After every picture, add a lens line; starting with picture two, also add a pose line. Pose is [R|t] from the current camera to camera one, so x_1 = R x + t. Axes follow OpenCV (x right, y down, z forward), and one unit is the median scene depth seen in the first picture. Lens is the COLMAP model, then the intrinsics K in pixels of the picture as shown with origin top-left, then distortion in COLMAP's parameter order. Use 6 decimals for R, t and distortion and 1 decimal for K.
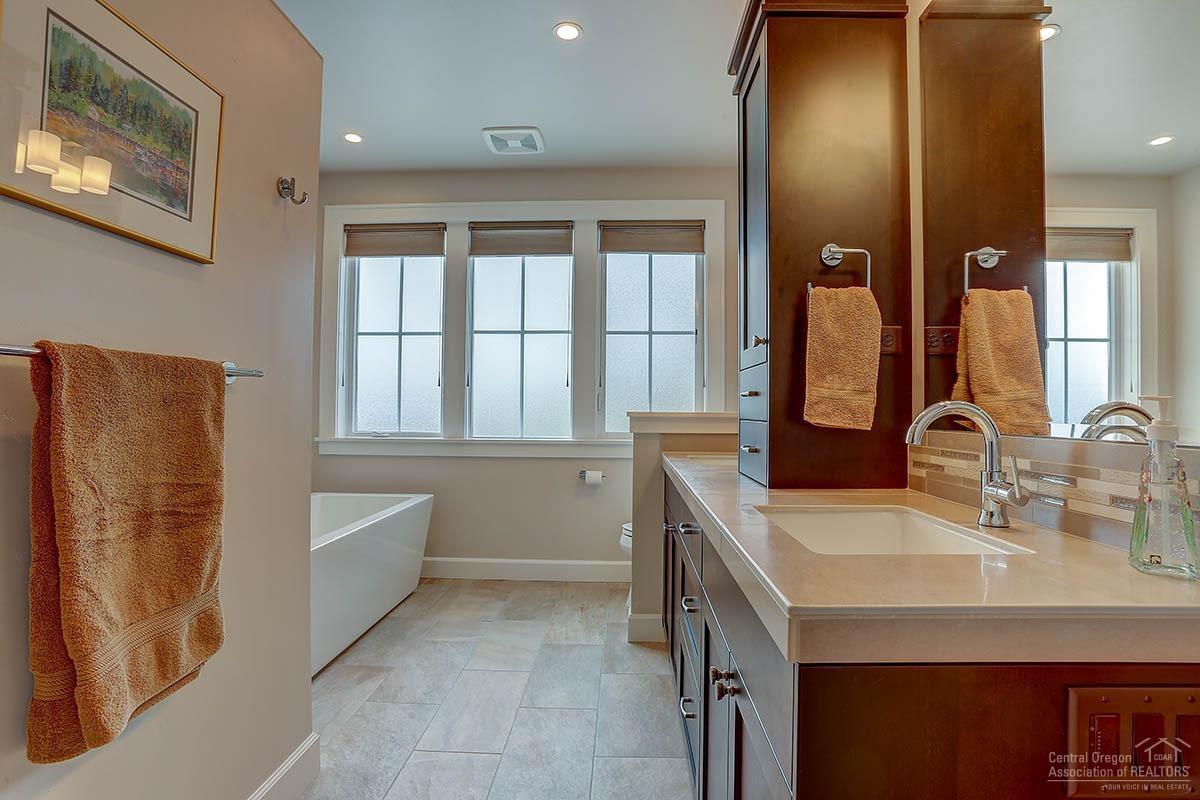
lens RADIAL K [[584.7, 0, 606.8], [0, 584.7, 401.7], [0, 0, 1]] dist [-0.077953, 0.032502]
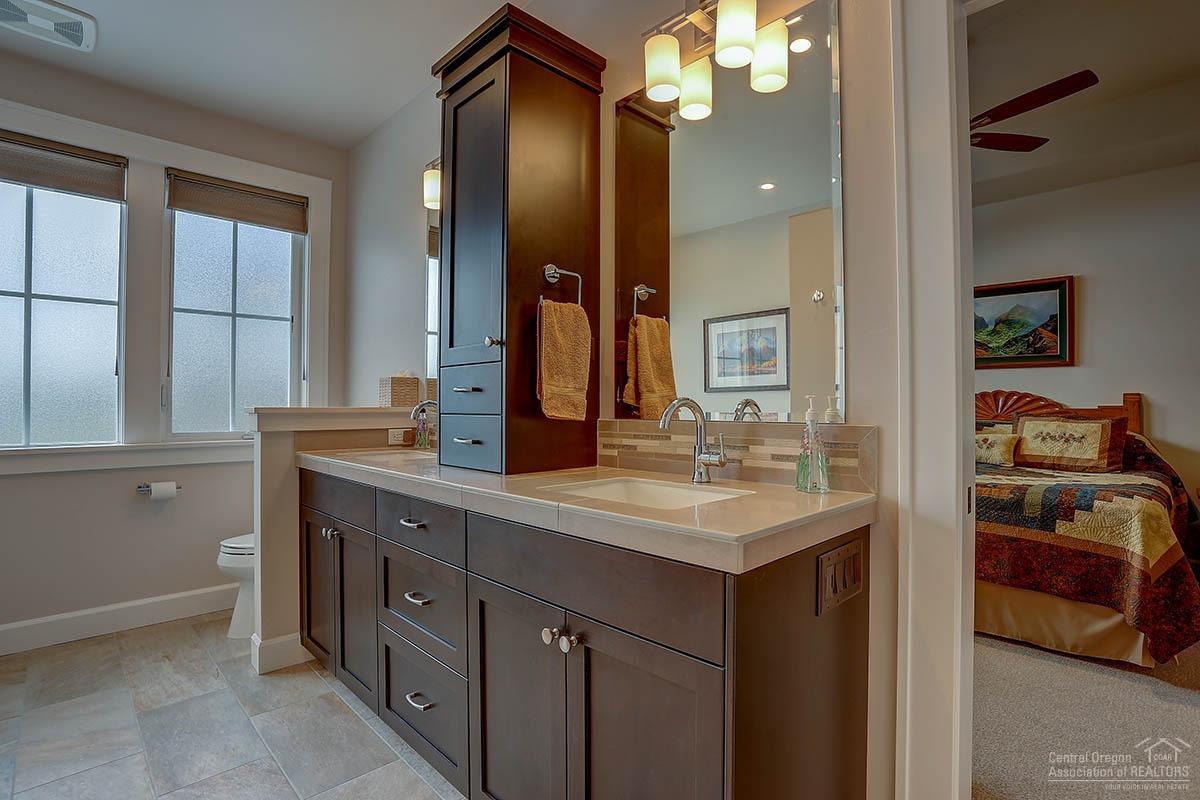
lens RADIAL K [[584.7, 0, 606.8], [0, 584.7, 401.7], [0, 0, 1]] dist [-0.077953, 0.032502]
pose [[0.689932, -0.000775, 0.723874, -0.308379], [-0.005790, 0.999962, 0.006589, 0.000282], [-0.723851, -0.008737, 0.689901, 0.069509]]
